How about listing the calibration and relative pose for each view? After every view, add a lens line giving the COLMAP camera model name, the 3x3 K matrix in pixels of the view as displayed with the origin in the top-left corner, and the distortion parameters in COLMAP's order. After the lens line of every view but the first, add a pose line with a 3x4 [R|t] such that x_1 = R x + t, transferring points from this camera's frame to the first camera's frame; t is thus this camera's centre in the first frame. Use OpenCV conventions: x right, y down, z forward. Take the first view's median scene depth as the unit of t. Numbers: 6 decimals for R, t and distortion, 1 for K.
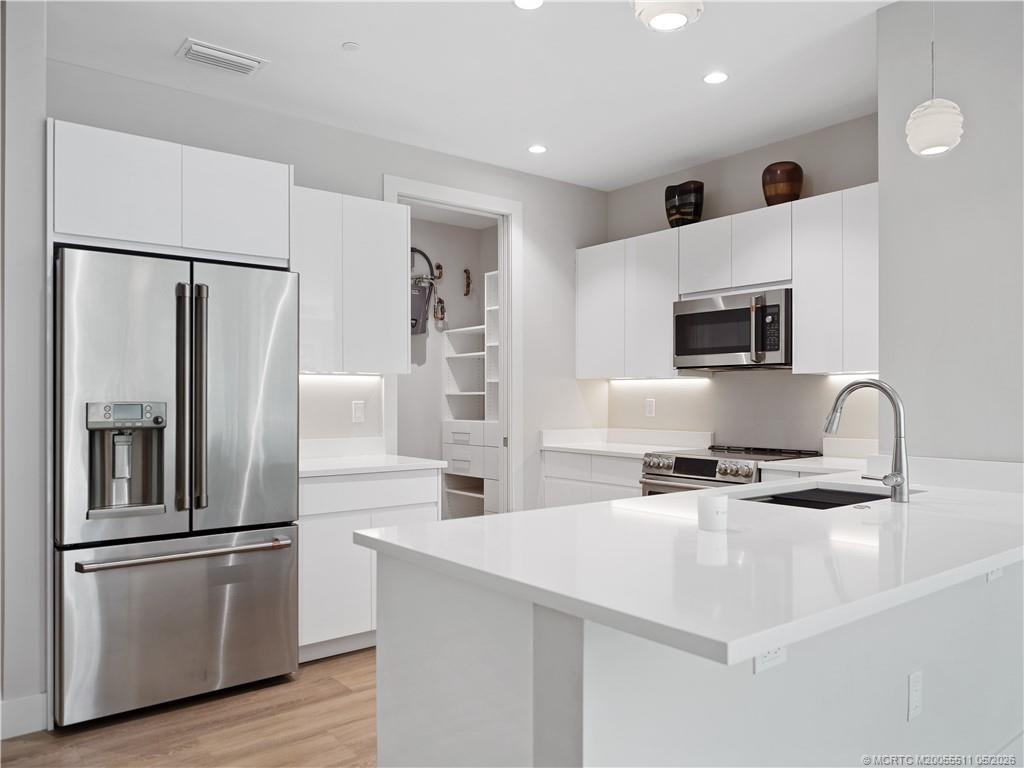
lens RADIAL K [[757.4, 0, 513.2], [0, 757.4, 396.2], [0, 0, 1]] dist [-0.018147, 0.001736]
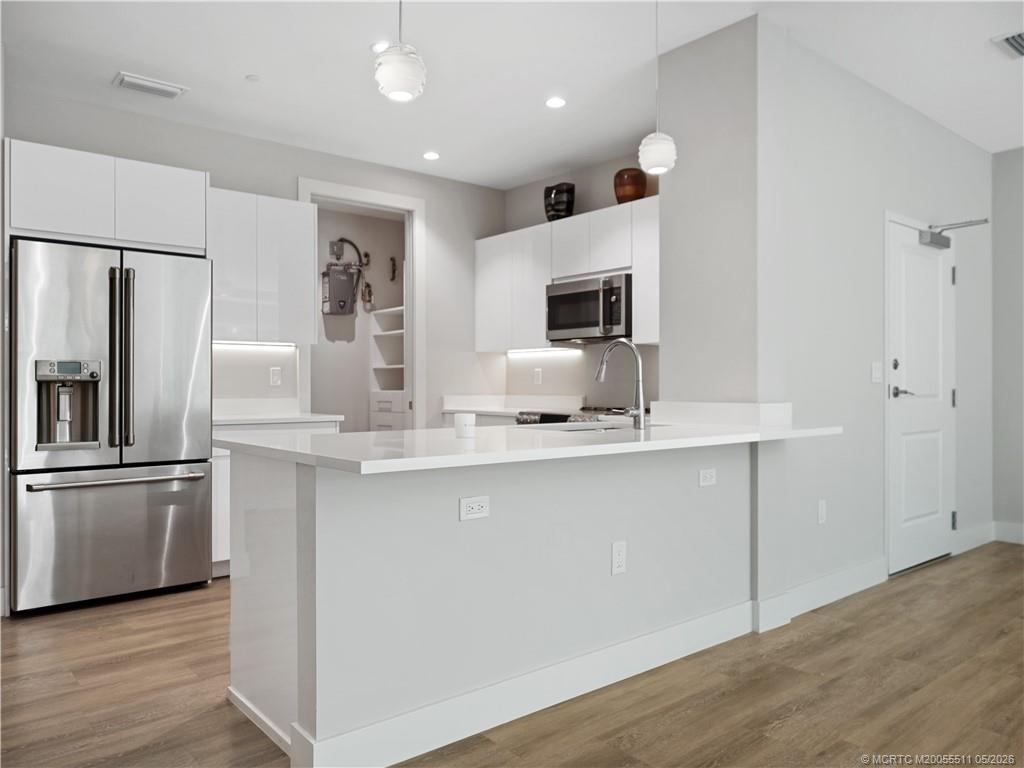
lens RADIAL K [[752.7, 0, 514.5], [0, 752.7, 384.6], [0, 0, 1]] dist [-0.024268, 0.004496]
pose [[0.999689, -0.001166, 0.024923, 0.148486], [0.001152, 0.999999, 0.000602, 0.034420], [-0.024924, -0.000573, 0.999689, -0.198214]]
